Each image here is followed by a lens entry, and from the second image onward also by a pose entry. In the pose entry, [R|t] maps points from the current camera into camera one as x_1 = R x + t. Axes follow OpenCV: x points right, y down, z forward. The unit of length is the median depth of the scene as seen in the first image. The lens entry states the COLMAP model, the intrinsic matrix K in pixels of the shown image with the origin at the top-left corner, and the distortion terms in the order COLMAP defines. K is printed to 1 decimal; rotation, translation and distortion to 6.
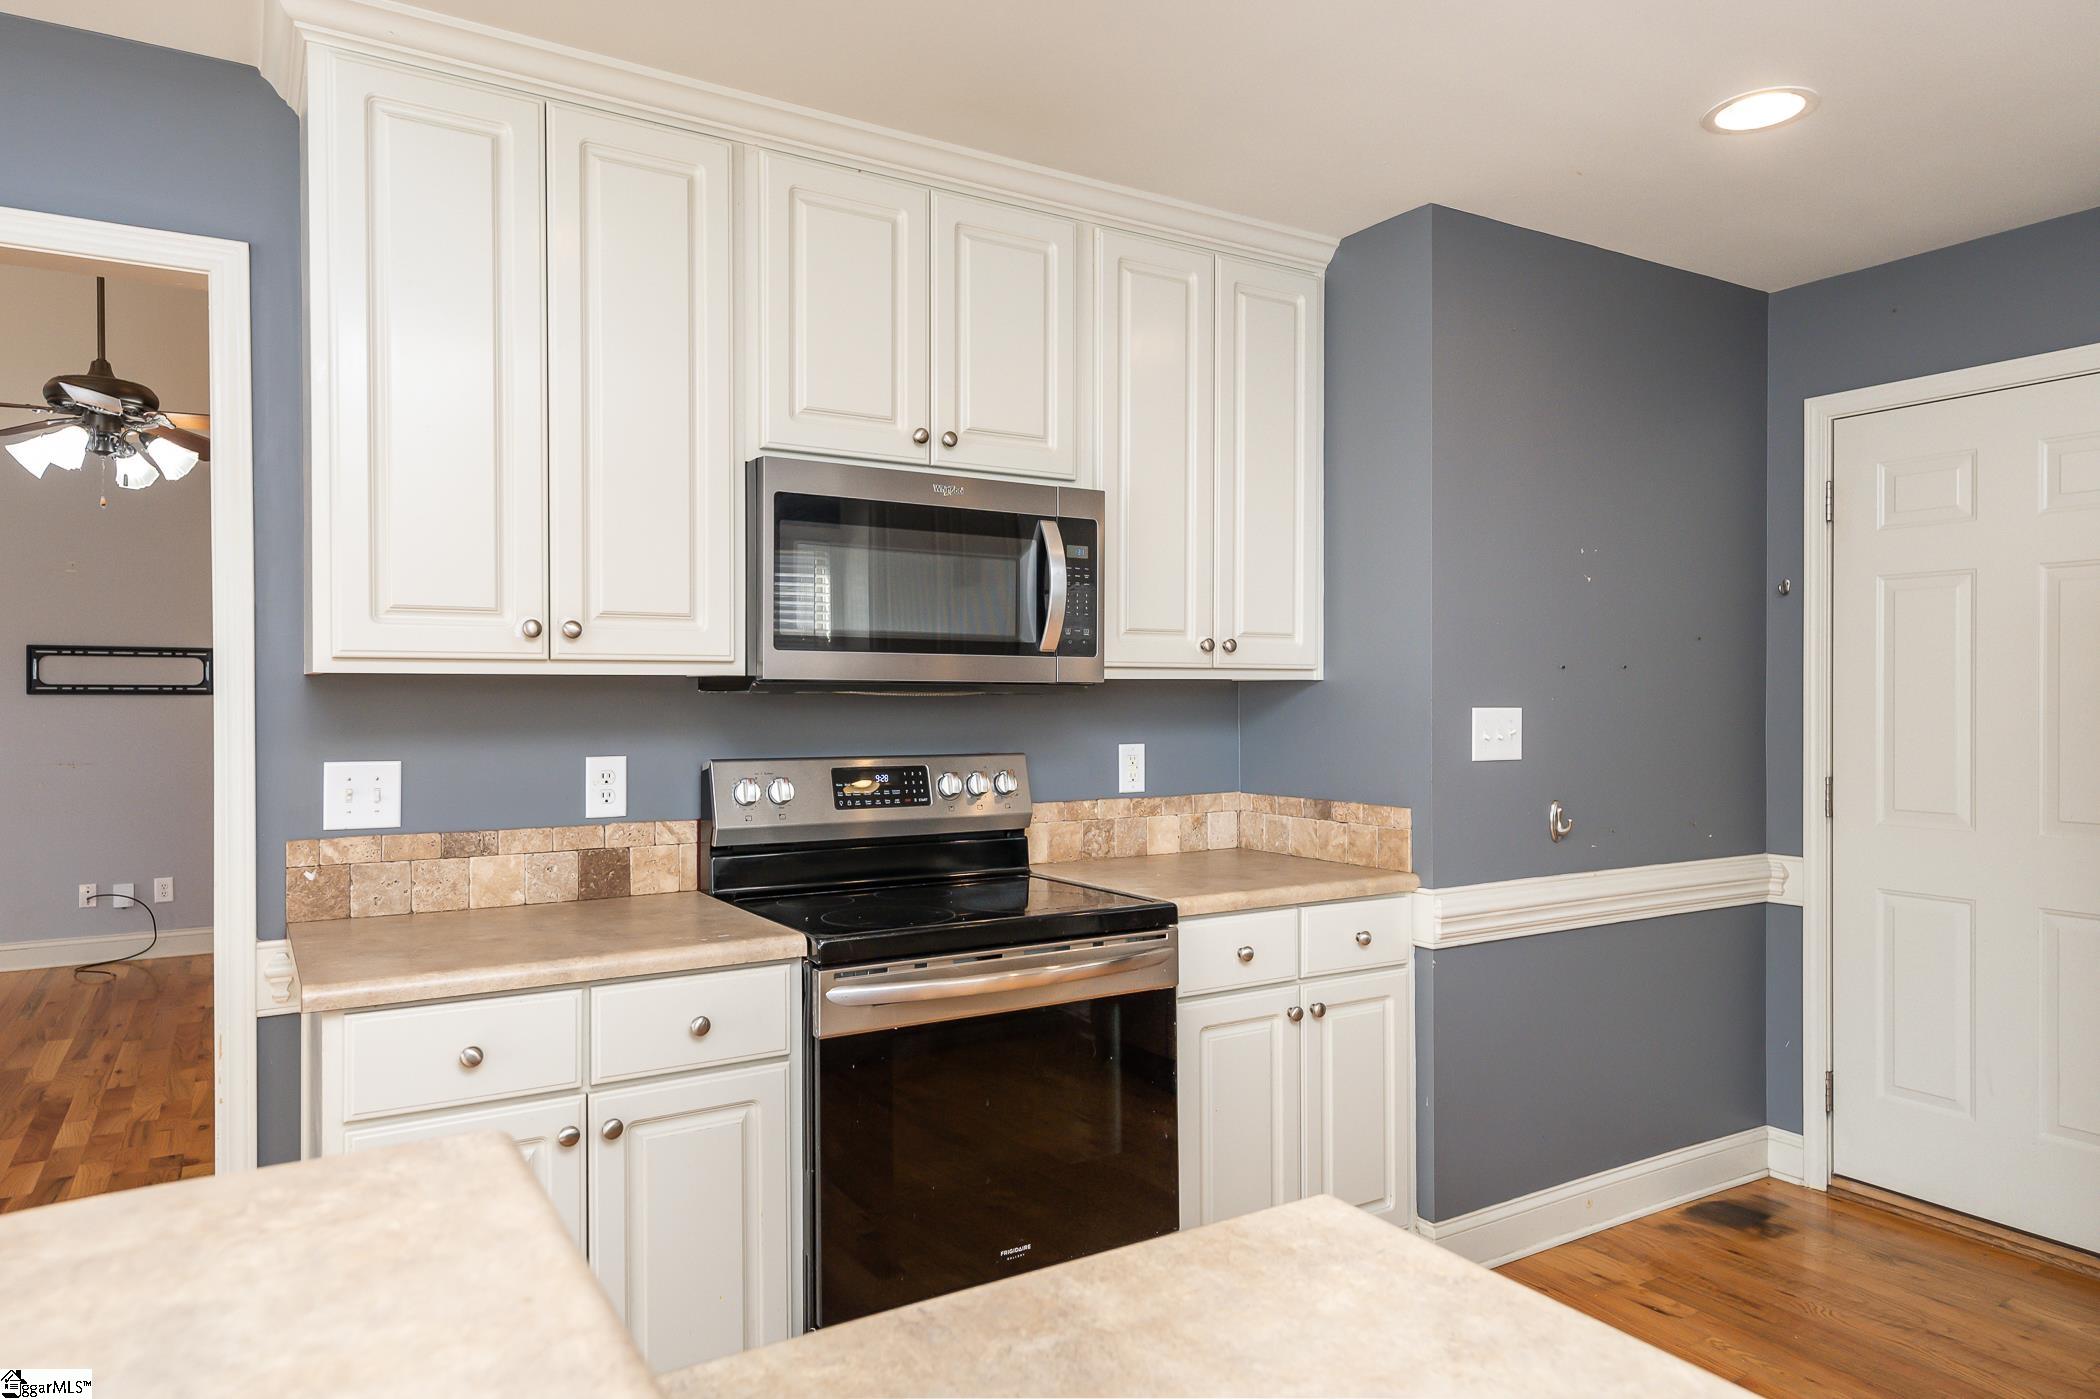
lens RADIAL K [[1292.7, 0, 1052.8], [0, 1292.7, 705.2], [0, 0, 1]] dist [0.010532, -0.003513]
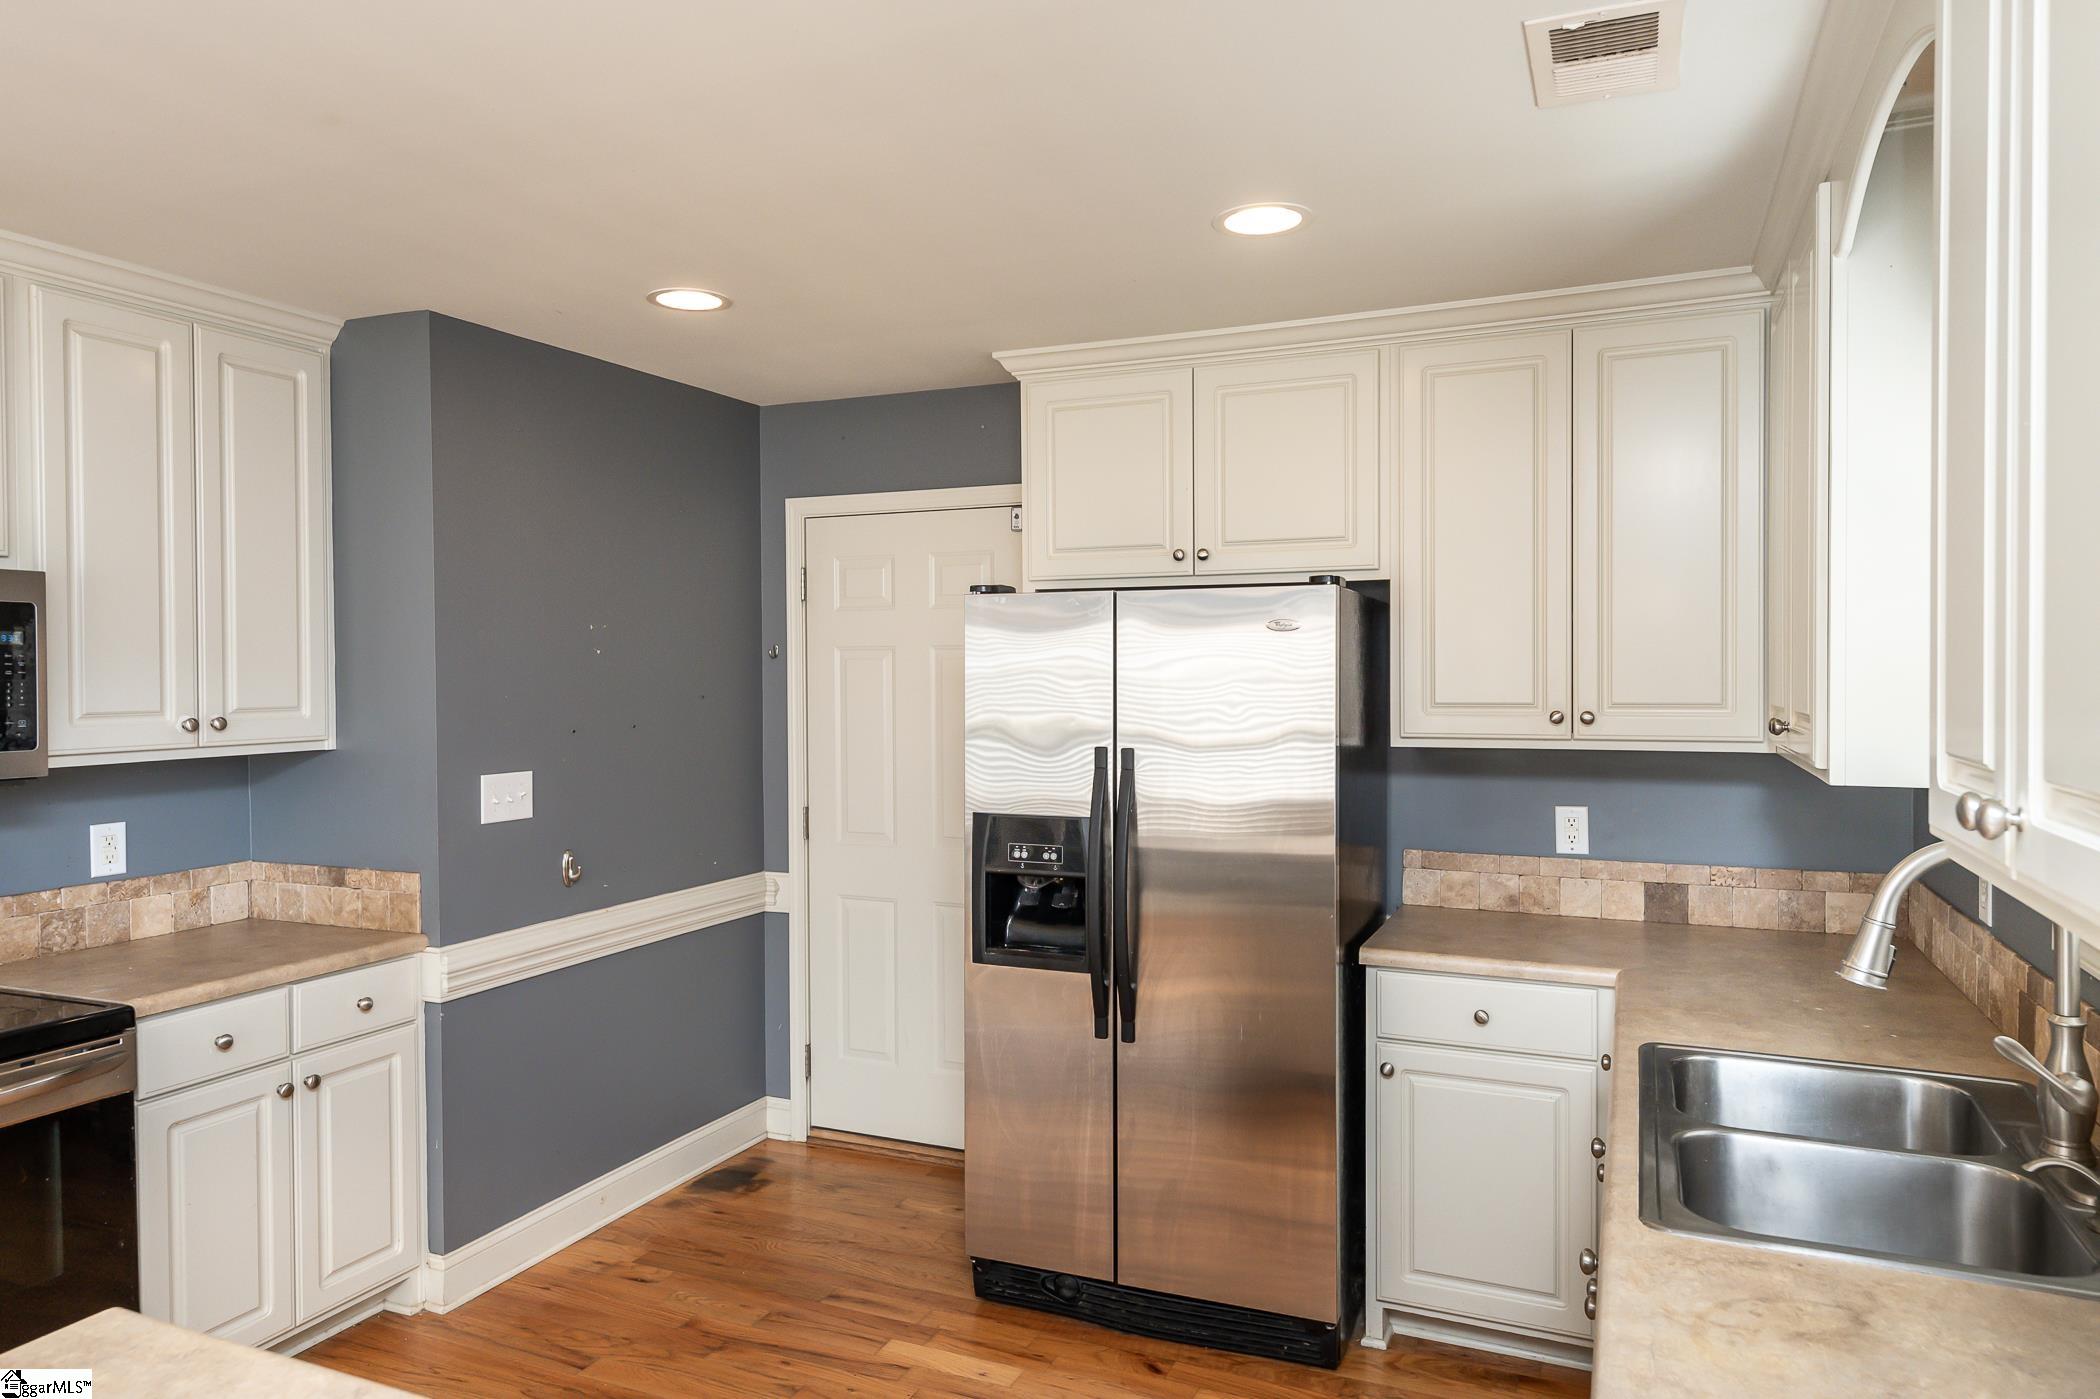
lens RADIAL K [[1329.0, 0, 1052.6], [0, 1329.0, 687.0], [0, 0, 1]] dist [0.017810, -0.008009]
pose [[0.821028, -0.014136, 0.570712, 0.075454], [0.010426, 0.999898, 0.009768, -0.075377], [-0.570792, -0.002070, 0.821092, -0.192613]]
